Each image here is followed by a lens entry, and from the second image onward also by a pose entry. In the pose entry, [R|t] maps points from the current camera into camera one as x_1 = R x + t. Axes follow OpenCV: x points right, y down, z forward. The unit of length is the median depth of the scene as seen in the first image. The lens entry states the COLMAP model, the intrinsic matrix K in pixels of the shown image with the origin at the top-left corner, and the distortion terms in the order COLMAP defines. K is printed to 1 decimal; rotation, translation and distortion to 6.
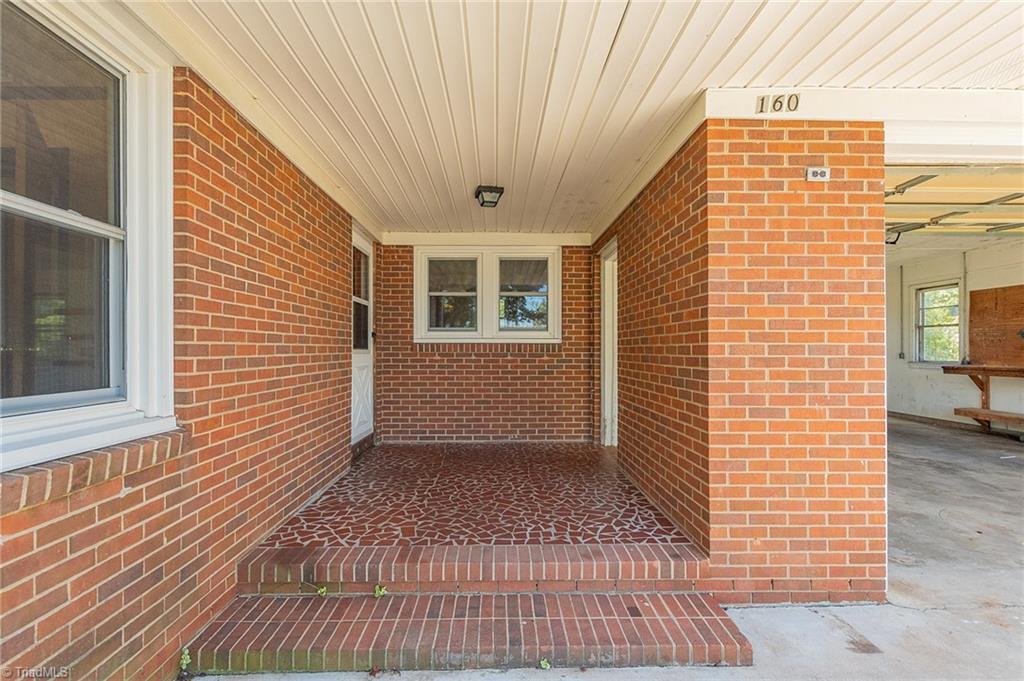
lens RADIAL K [[463.9, 0, 506.5], [0, 463.9, 348.1], [0, 0, 1]] dist [0.003313, -0.002460]
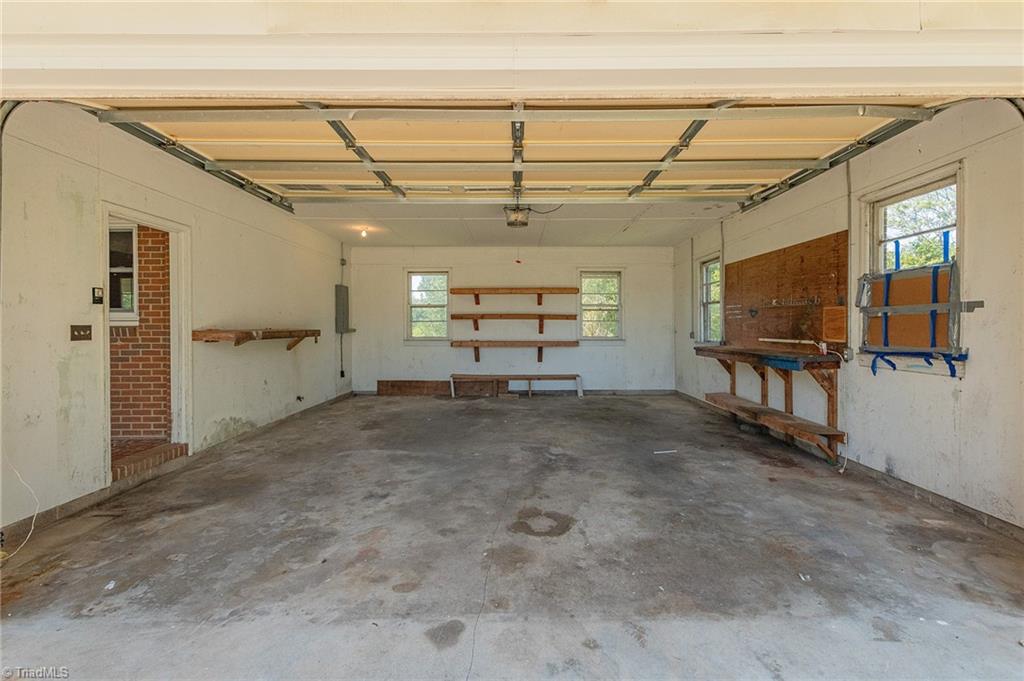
lens RADIAL K [[463.9, 0, 515.9], [0, 463.9, 333.9], [0, 0, 1]] dist [0.003313, -0.002460]
pose [[0.999983, -0.004951, -0.003231, 0.838278], [0.005009, 0.999823, 0.018162, -0.008183], [0.003141, -0.018178, 0.999830, 0.122024]]
